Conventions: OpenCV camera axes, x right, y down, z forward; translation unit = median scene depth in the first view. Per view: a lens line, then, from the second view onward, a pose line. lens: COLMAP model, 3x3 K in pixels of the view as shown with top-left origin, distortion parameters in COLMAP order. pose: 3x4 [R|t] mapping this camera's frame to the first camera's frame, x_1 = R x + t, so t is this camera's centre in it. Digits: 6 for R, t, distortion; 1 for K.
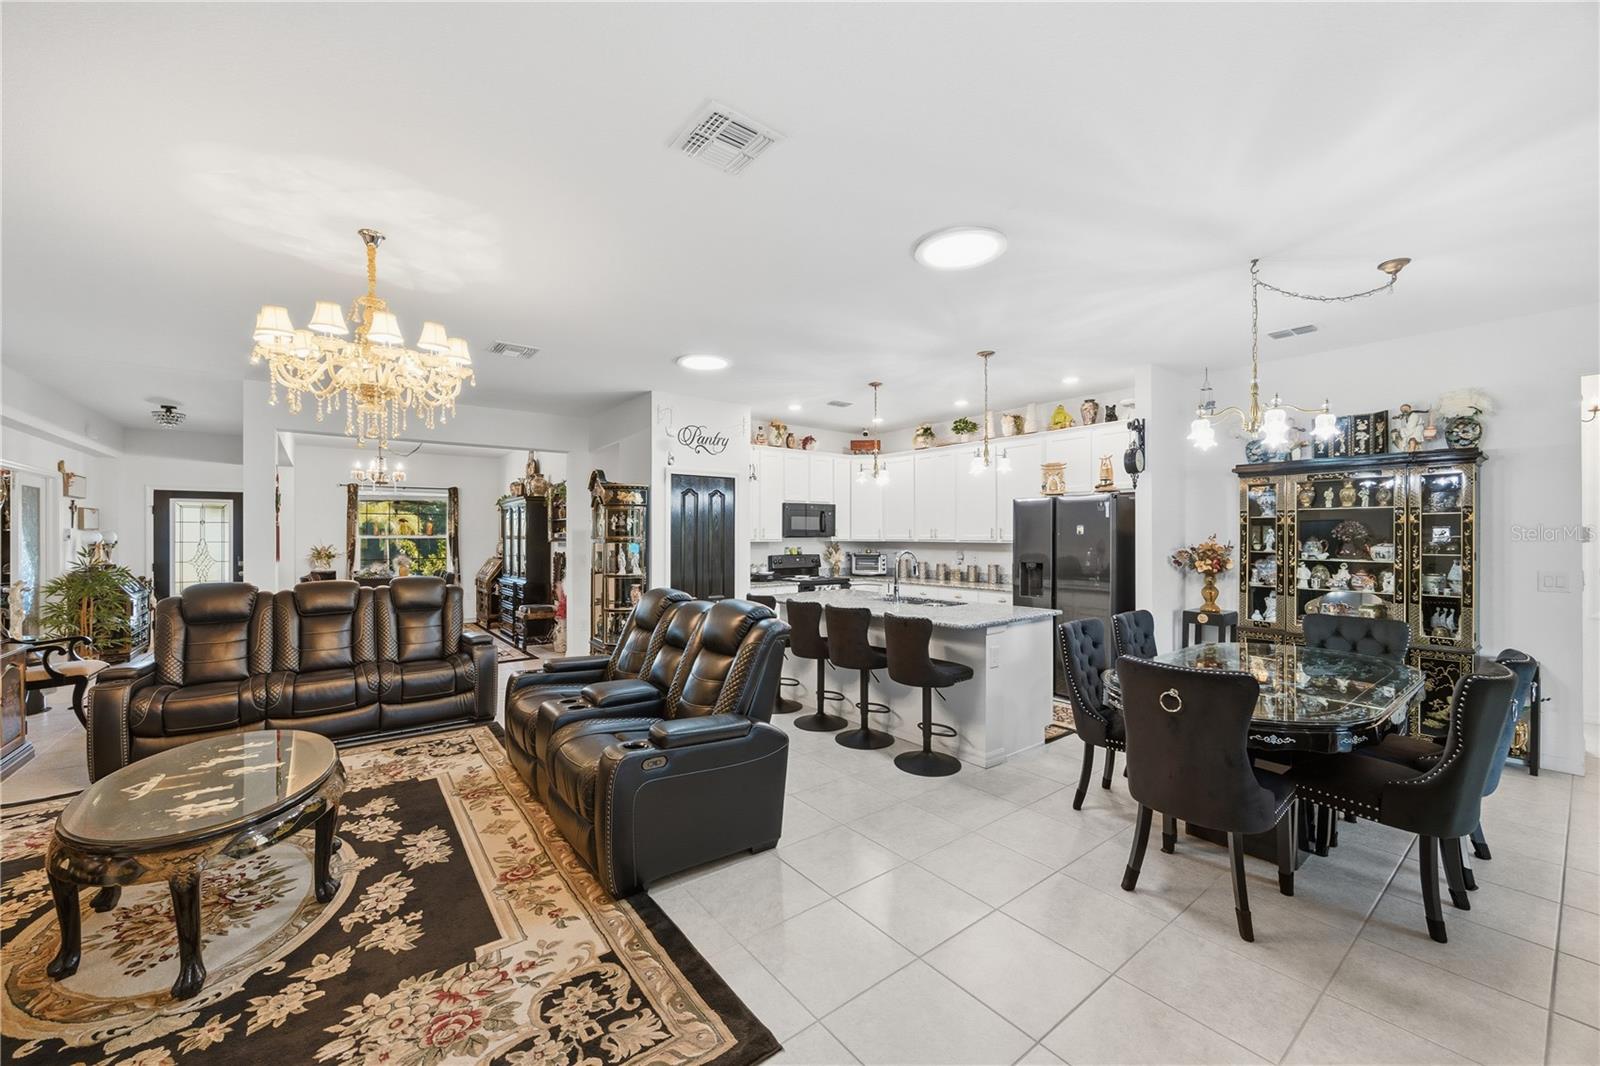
lens RADIAL K [[617.9, 0, 798.8], [0, 617.9, 534.7], [0, 0, 1]] dist [-0.000967, -0.000381]
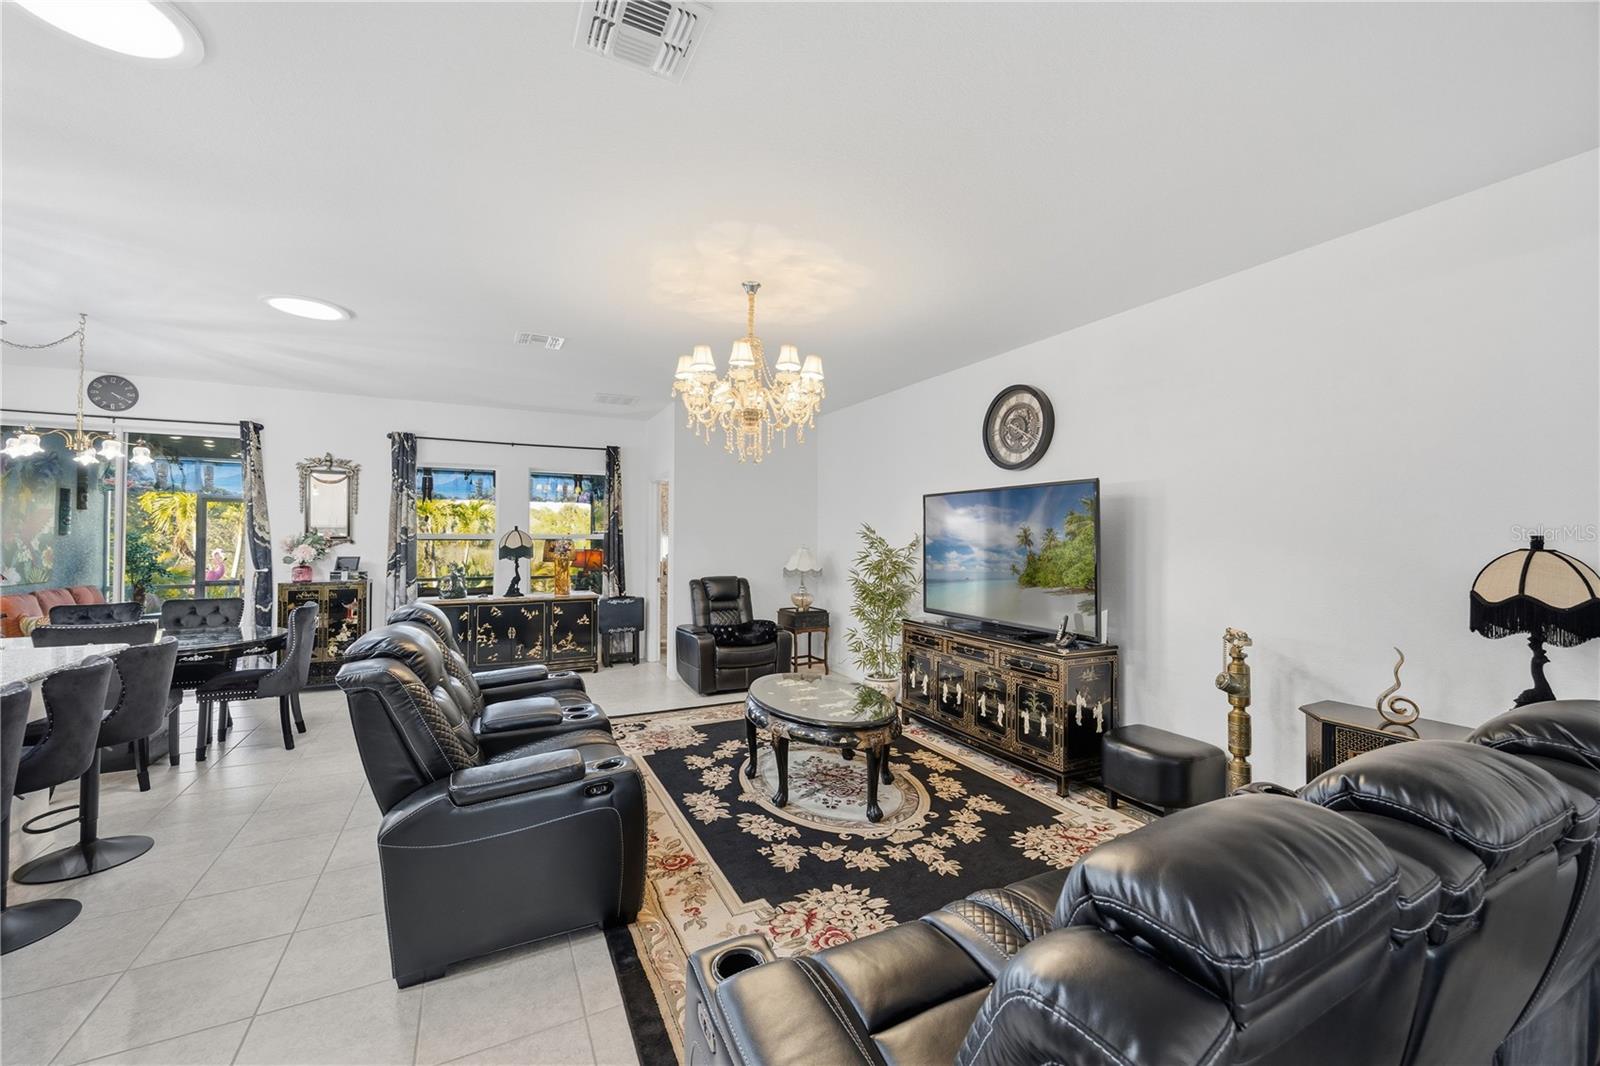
lens RADIAL K [[617.9, 0, 802.4], [0, 617.9, 527.6], [0, 0, 1]] dist [-0.000967, -0.000381]
pose [[-0.984934, -0.000392, 0.172932, -0.992557], [-0.003447, 0.999843, -0.017362, 0.000978], [-0.172898, -0.017696, -0.984781, 2.143535]]
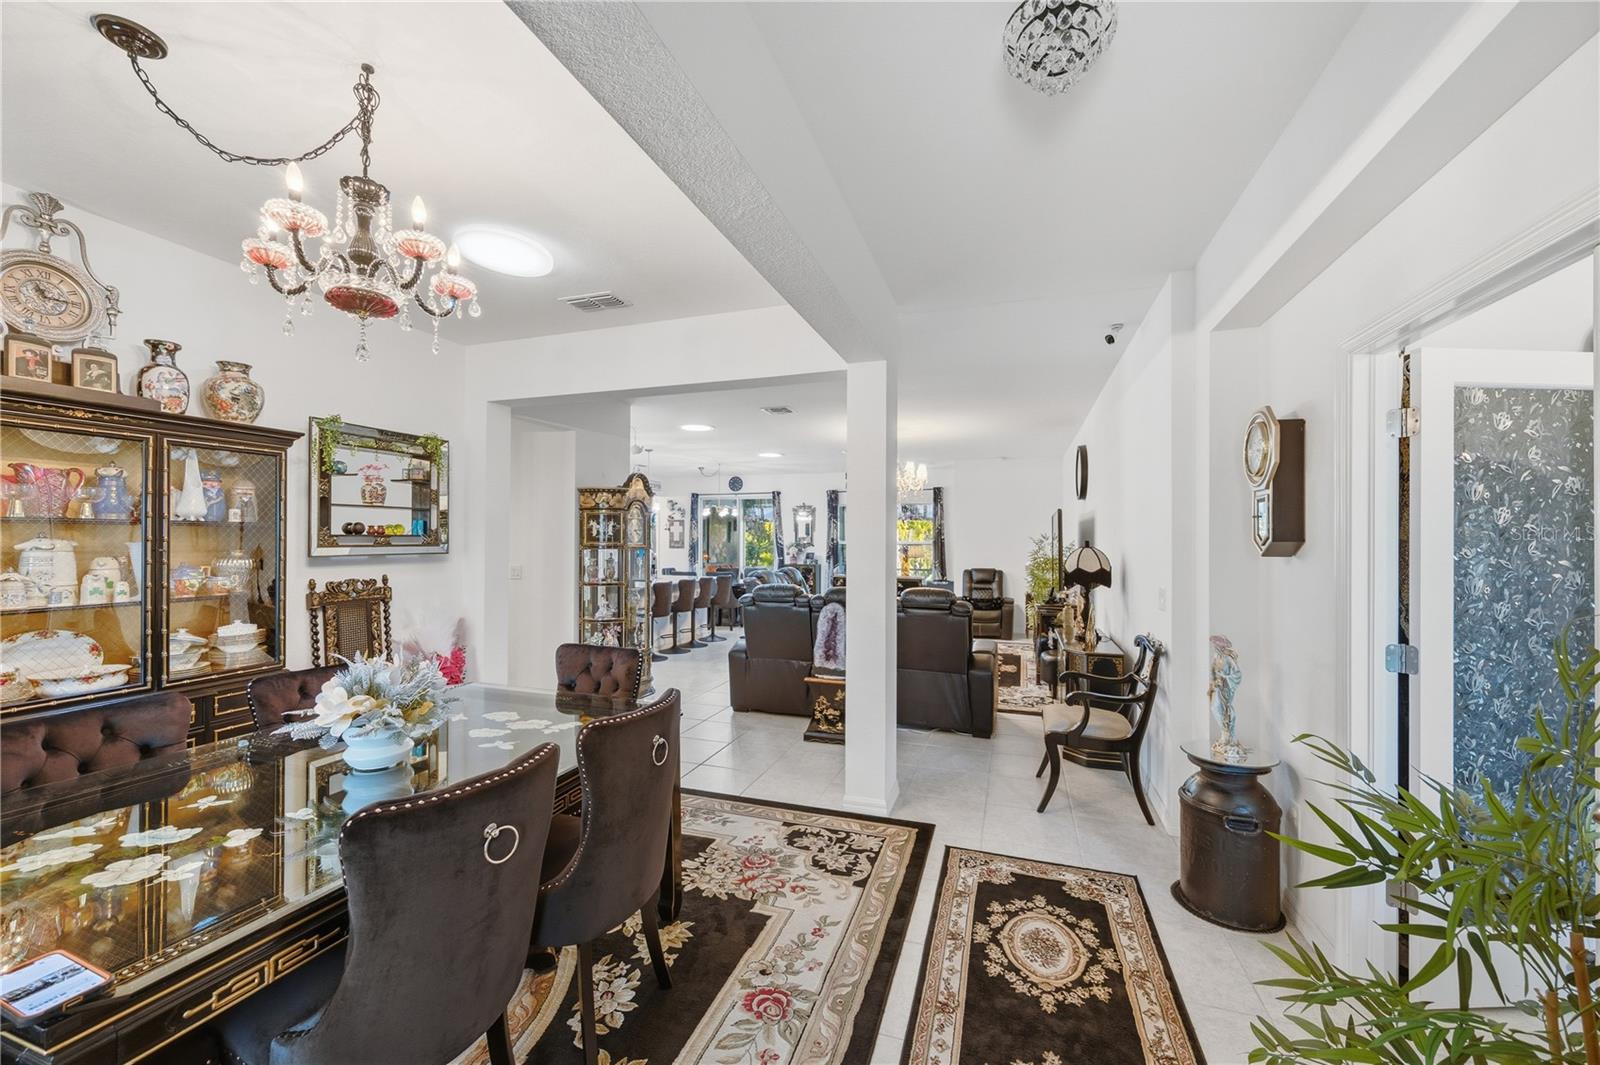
lens RADIAL K [[617.9, 0, 811.6], [0, 617.9, 540.4], [0, 0, 1]] dist [-0.000967, -0.000381]
pose [[-0.567074, 0.002929, 0.823662, -2.801741], [-0.007023, 0.999940, -0.008390, 0.020020], [-0.823637, -0.010542, -0.567019, 2.838205]]
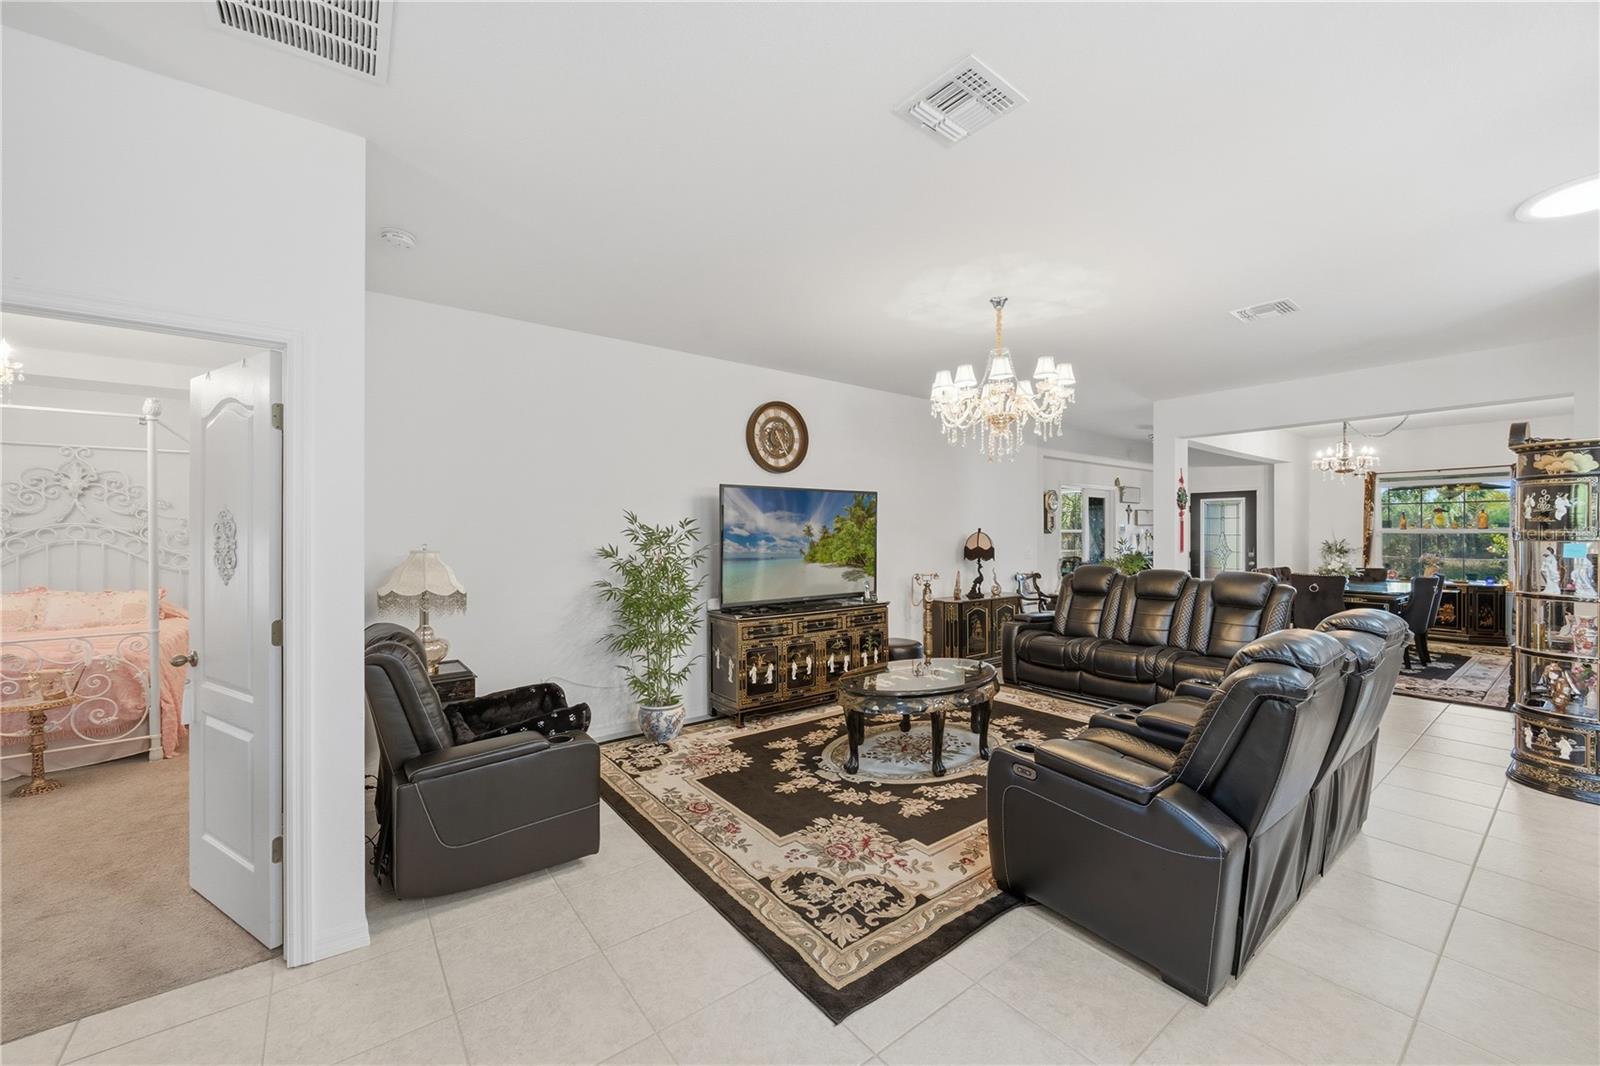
lens RADIAL K [[617.9, 0, 804.6], [0, 617.9, 534.6], [0, 0, 1]] dist [-0.000967, -0.000381]
pose [[0.004728, 0.007219, -0.999963, 0.616316], [0.004453, 0.999964, 0.007240, -0.000389], [0.999979, -0.004487, 0.004695, 0.578858]]
